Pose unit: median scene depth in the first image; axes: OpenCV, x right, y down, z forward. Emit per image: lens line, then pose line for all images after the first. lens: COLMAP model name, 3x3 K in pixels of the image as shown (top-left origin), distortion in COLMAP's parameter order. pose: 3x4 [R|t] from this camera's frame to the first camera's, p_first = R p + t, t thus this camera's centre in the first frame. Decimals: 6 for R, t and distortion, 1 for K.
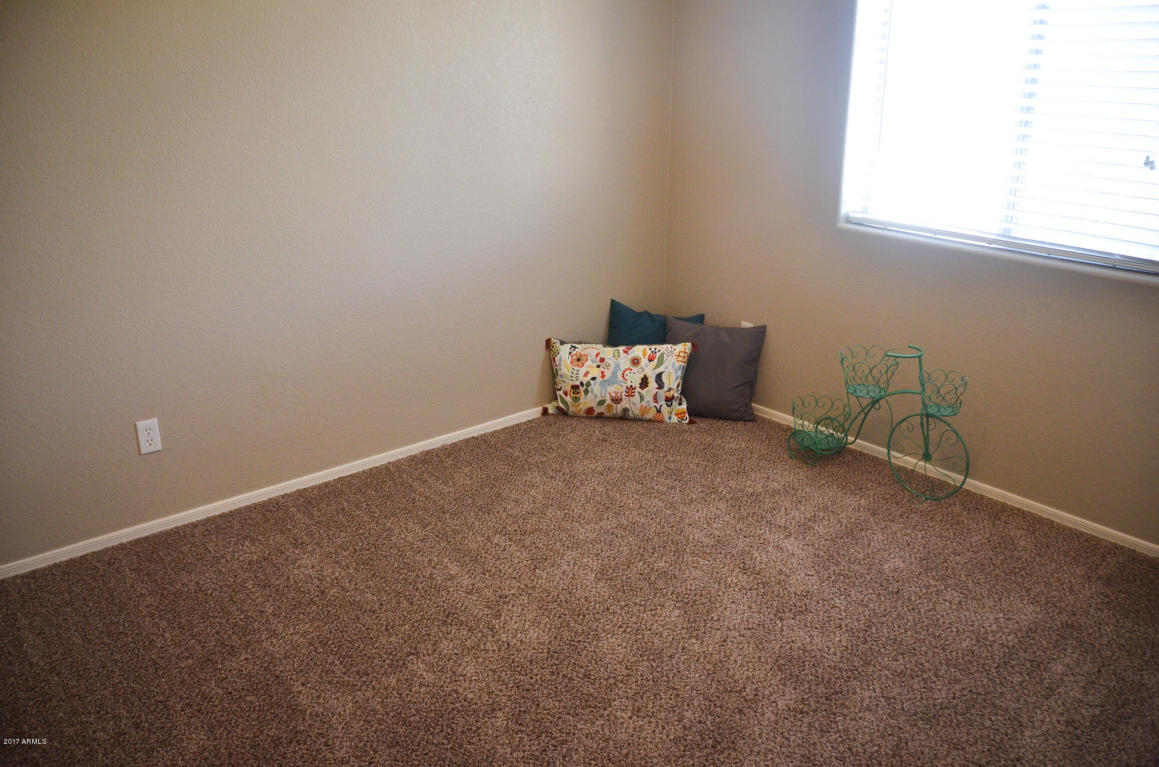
lens RADIAL K [[900.3, 0, 579.9], [0, 900.3, 385.2], [0, 0, 1]] dist [-0.161198, 0.108518]
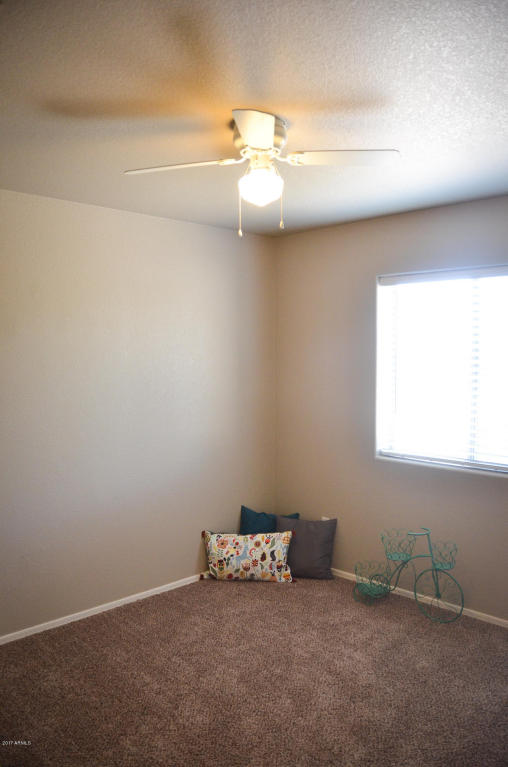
lens RADIAL K [[595.8, 0, 254.2], [0, 595.8, 383.8], [0, 0, 1]] dist [-0.161198, 0.108518]
pose [[0.997965, -0.011570, 0.062704, -0.009480], [0.029142, 0.957443, -0.287148, 0.002160], [-0.056713, 0.288391, 0.955832, -0.121938]]
